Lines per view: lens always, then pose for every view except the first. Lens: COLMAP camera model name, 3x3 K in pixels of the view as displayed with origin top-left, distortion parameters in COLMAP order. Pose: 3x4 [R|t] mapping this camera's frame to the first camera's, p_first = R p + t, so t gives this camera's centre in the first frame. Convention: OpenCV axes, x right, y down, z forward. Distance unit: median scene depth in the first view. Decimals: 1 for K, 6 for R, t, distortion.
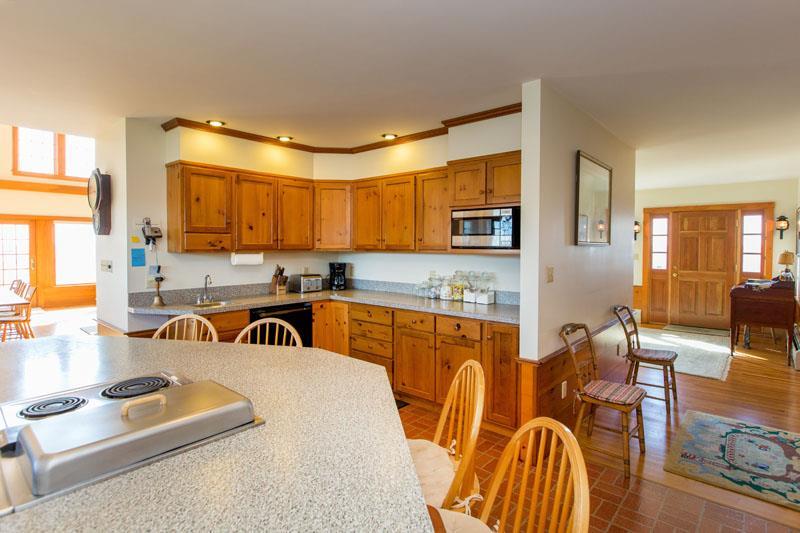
lens RADIAL K [[415.1, 0, 400.0], [0, 415.1, 266.5], [0, 0, 1]] dist [-0.000494, -0.000033]
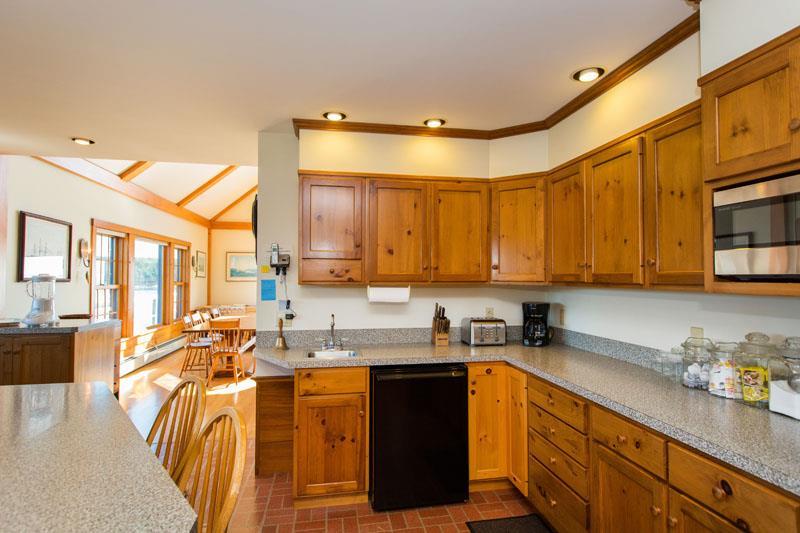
lens RADIAL K [[435.8, 0, 400.0], [0, 435.8, 266.5], [0, 0, 1]] dist [-0.003166, -0.001072]
pose [[0.785744, -0.016479, -0.618333, 0.126266], [-0.030865, 0.997355, -0.065802, -0.017075], [0.617782, 0.070788, 0.783157, 0.404222]]
